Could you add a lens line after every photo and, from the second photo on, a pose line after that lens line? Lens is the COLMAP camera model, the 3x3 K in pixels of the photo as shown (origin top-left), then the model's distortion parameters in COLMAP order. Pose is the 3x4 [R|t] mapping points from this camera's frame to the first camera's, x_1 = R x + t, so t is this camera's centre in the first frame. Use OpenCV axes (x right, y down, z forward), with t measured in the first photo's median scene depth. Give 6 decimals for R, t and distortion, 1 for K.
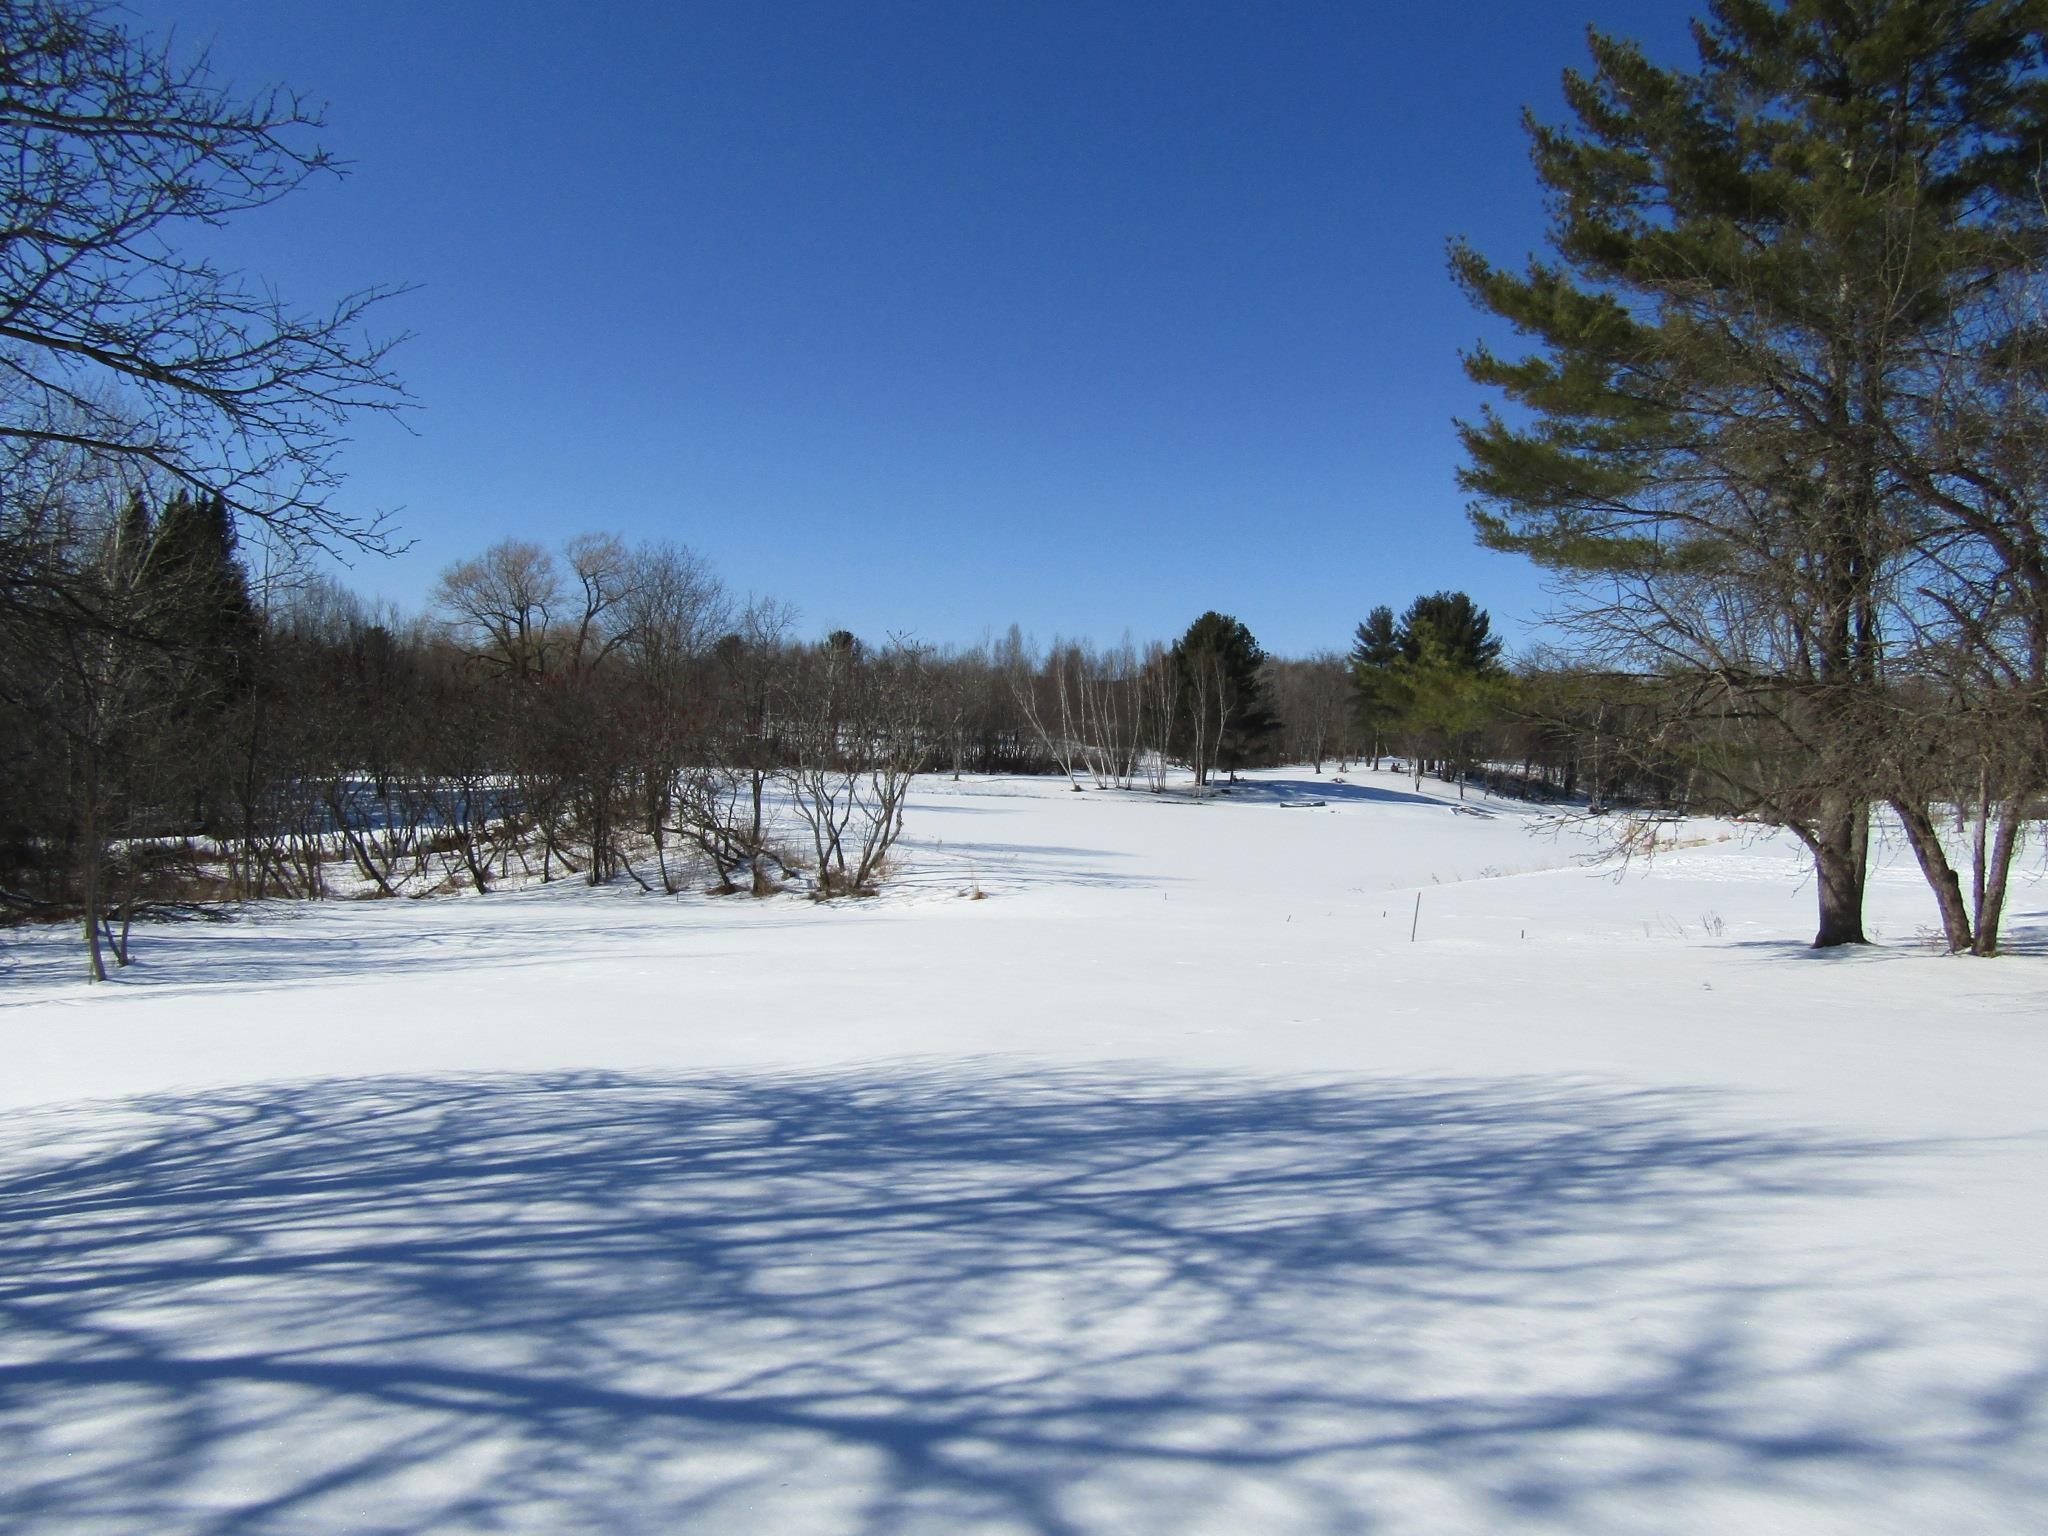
lens RADIAL K [[1424.5, 0, 1024.0], [0, 1424.5, 768.0], [0, 0, 1]] dist [-0.003503, 0.000798]
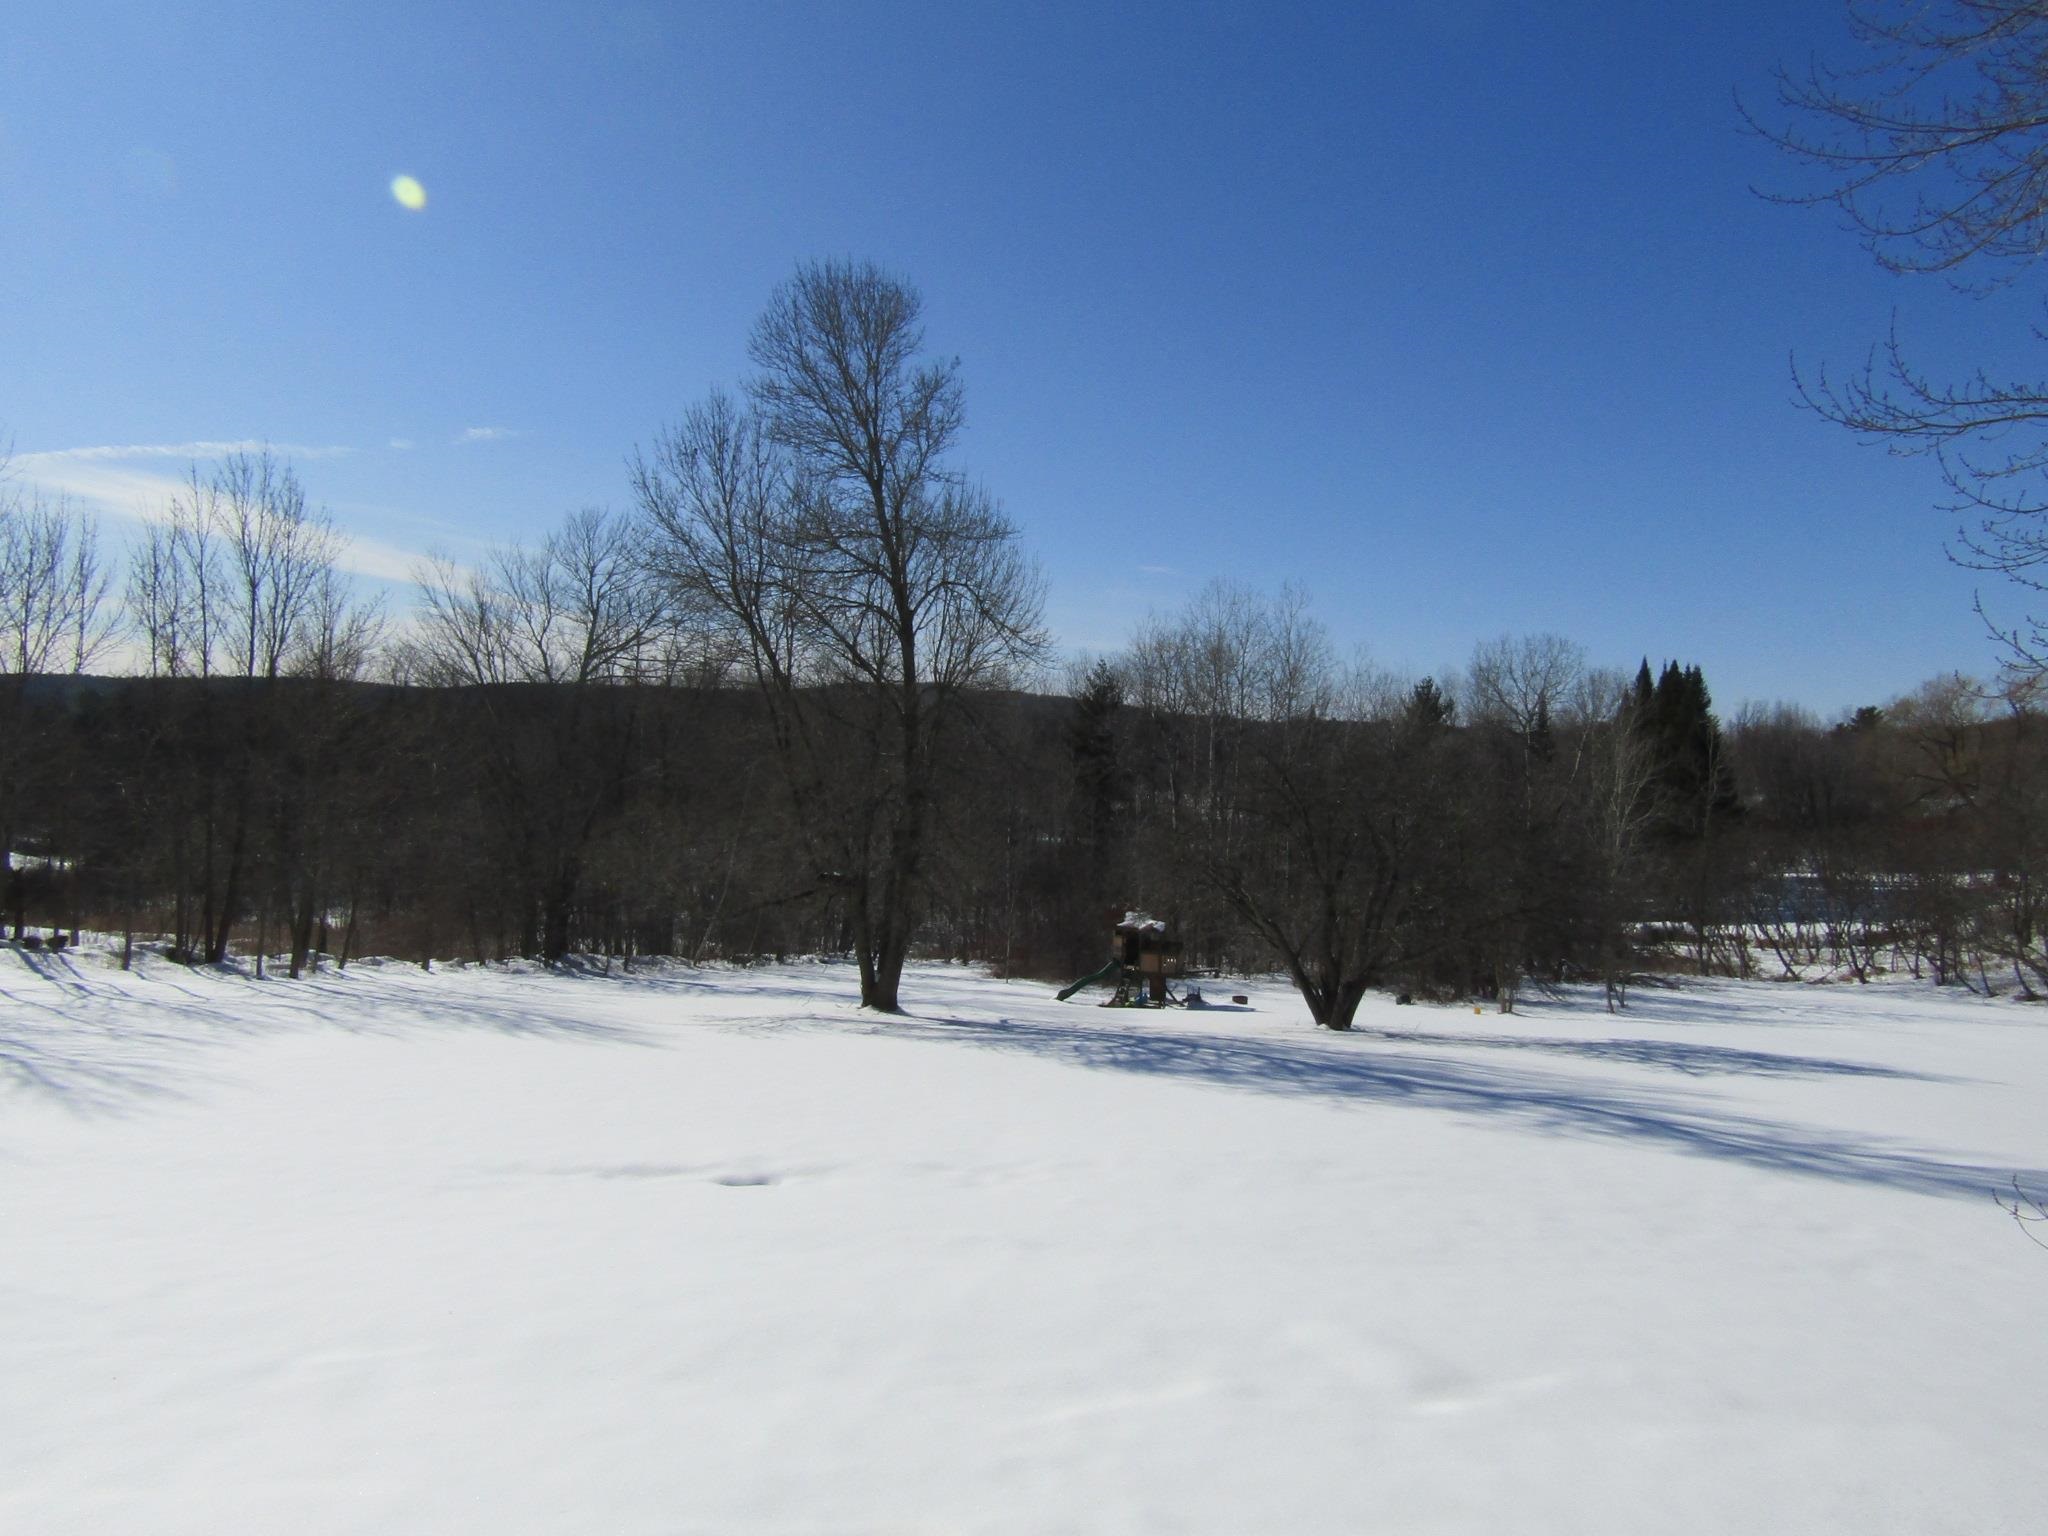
lens RADIAL K [[1424.5, 0, 1024.0], [0, 1424.5, 768.0], [0, 0, 1]] dist [-0.003503, 0.000798]
pose [[0.557676, -0.032028, -0.829441, 0.457089], [-0.000825, 0.999233, -0.039139, -0.095119], [0.830058, 0.022511, 0.557222, -0.661374]]
